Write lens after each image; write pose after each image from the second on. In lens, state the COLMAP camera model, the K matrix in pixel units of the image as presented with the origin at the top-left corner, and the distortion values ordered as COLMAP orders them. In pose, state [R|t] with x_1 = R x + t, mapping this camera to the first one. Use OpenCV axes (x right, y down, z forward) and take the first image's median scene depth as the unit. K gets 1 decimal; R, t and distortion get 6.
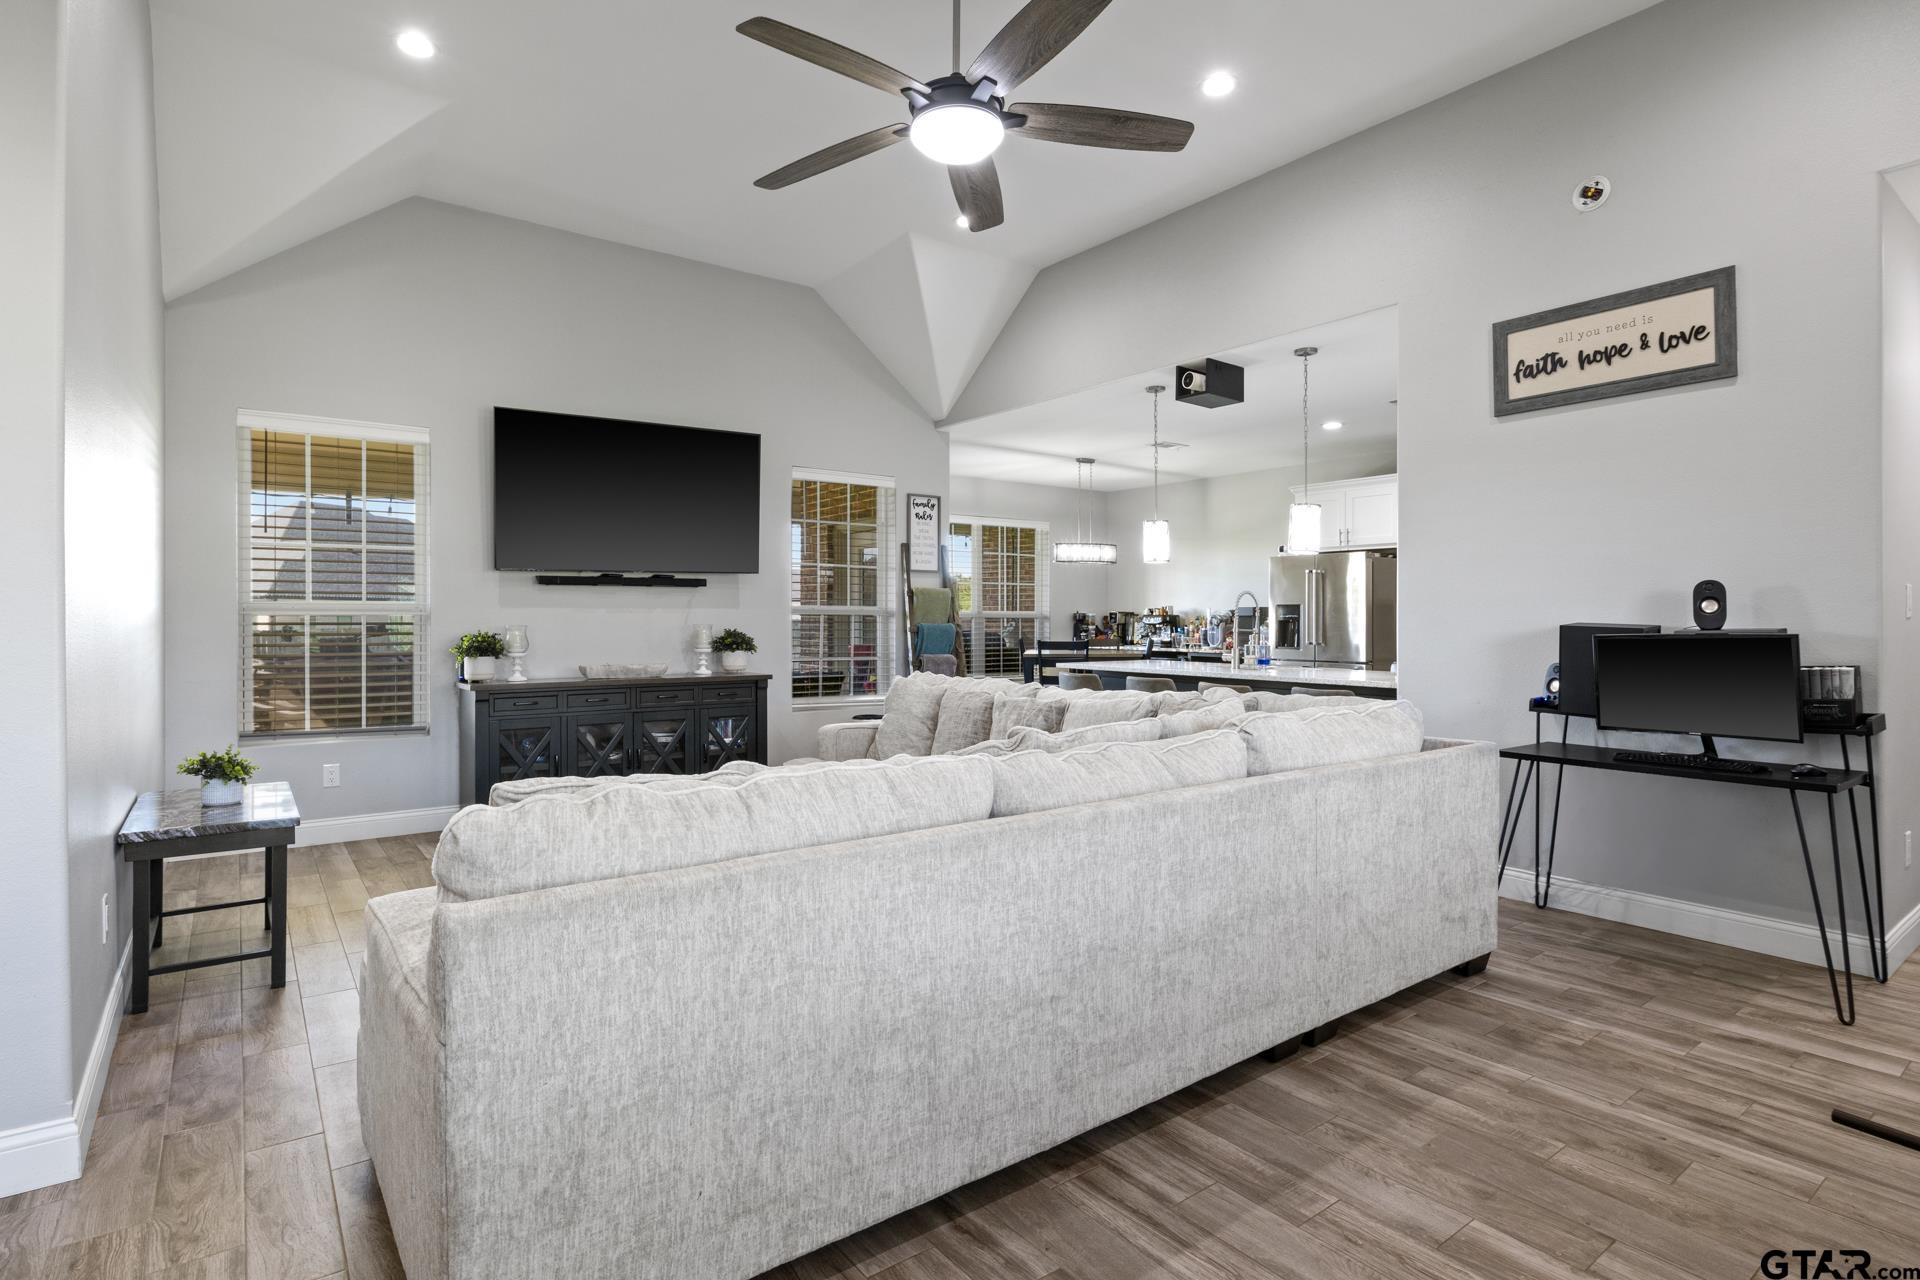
lens RADIAL K [[971.5, 0, 952.8], [0, 971.5, 636.8], [0, 0, 1]] dist [-0.009591, 0.000839]
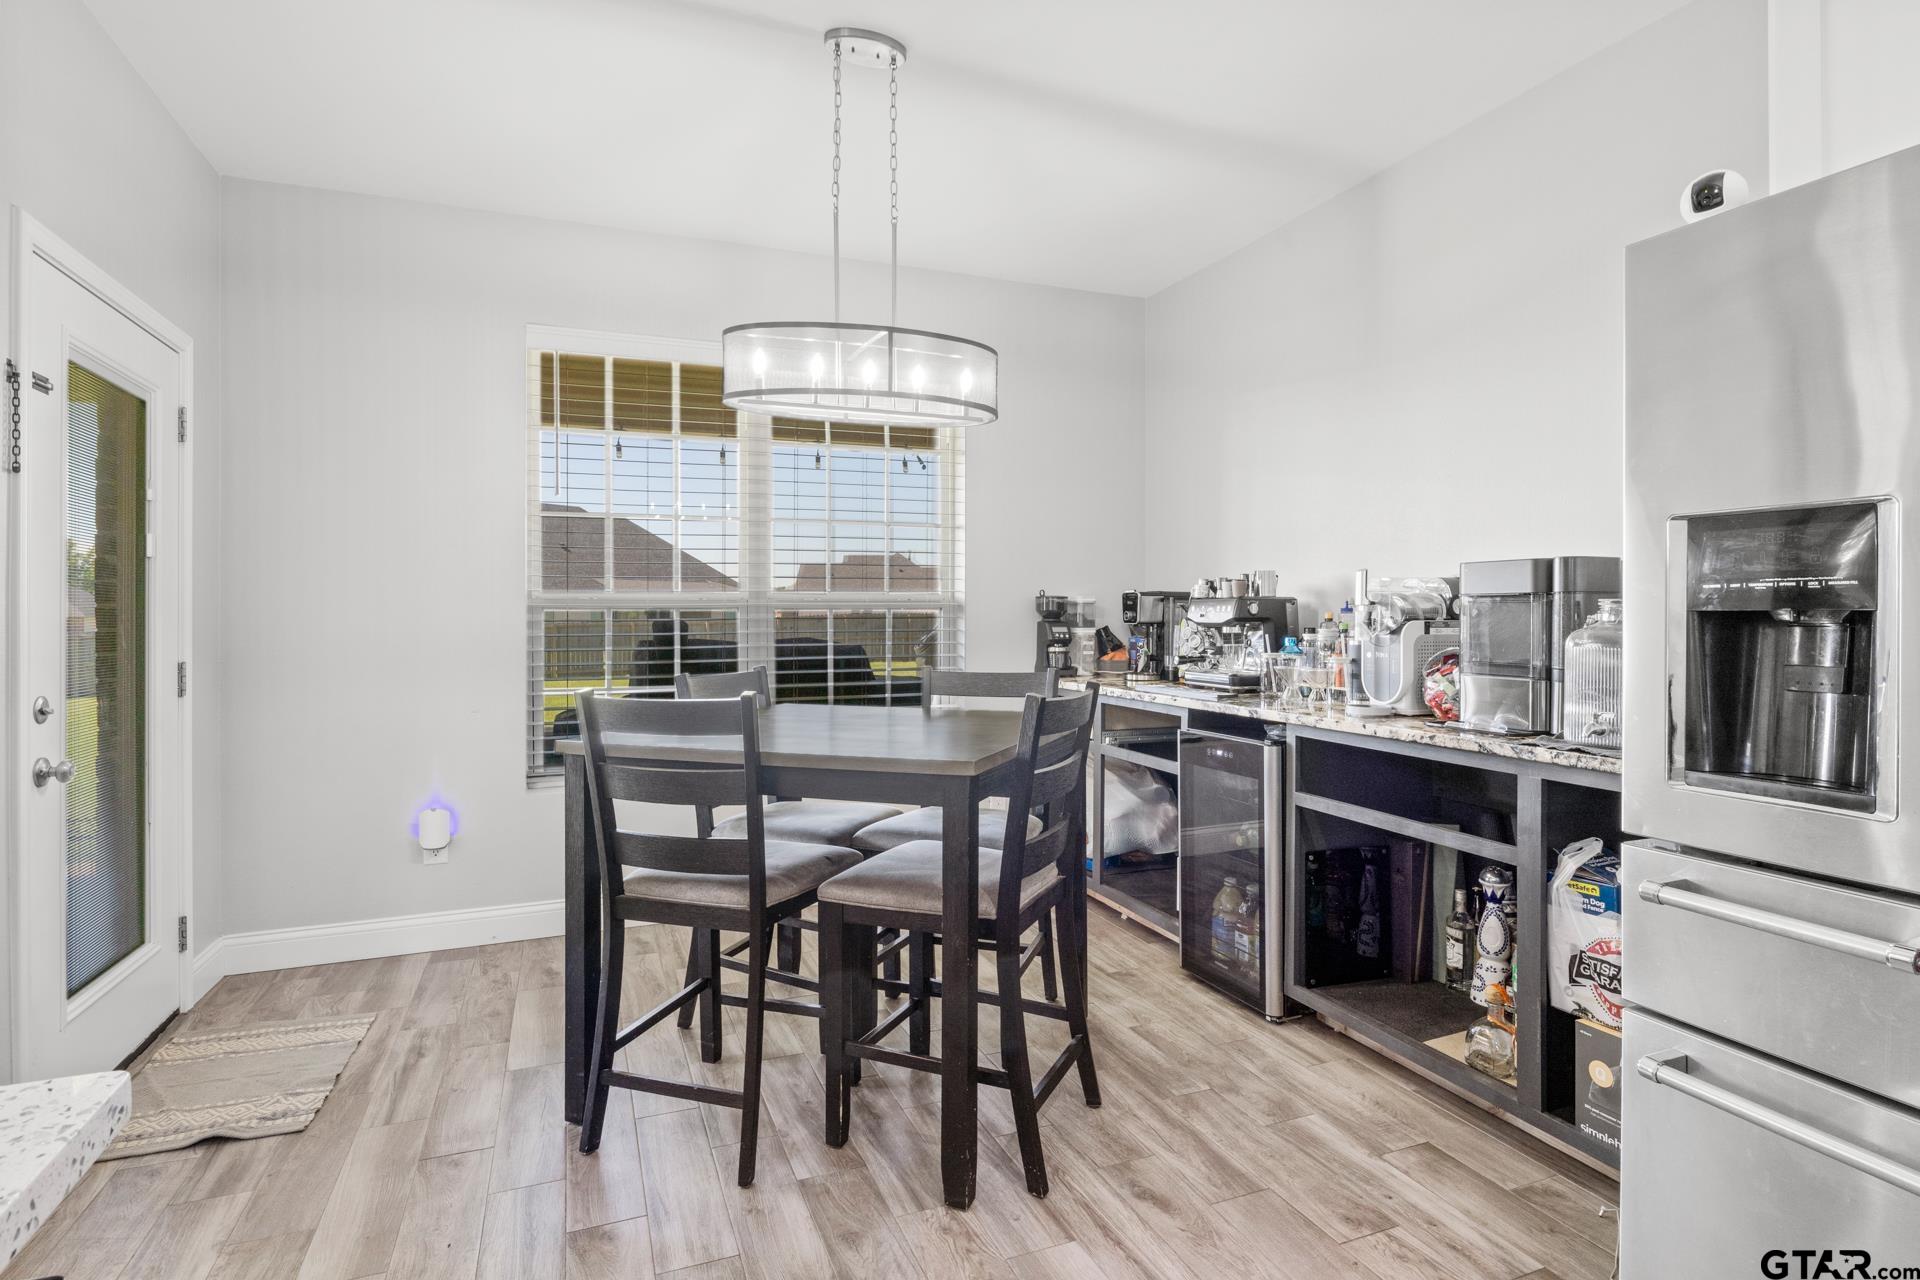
lens RADIAL K [[971.5, 0, 976.1], [0, 971.5, 623.8], [0, 0, 1]] dist [-0.009591, 0.000839]
pose [[0.974207, -0.004547, -0.225609, 0.200972], [0.004752, 0.999989, 0.000369, -0.013792], [0.225604, -0.001432, 0.974218, 0.643248]]
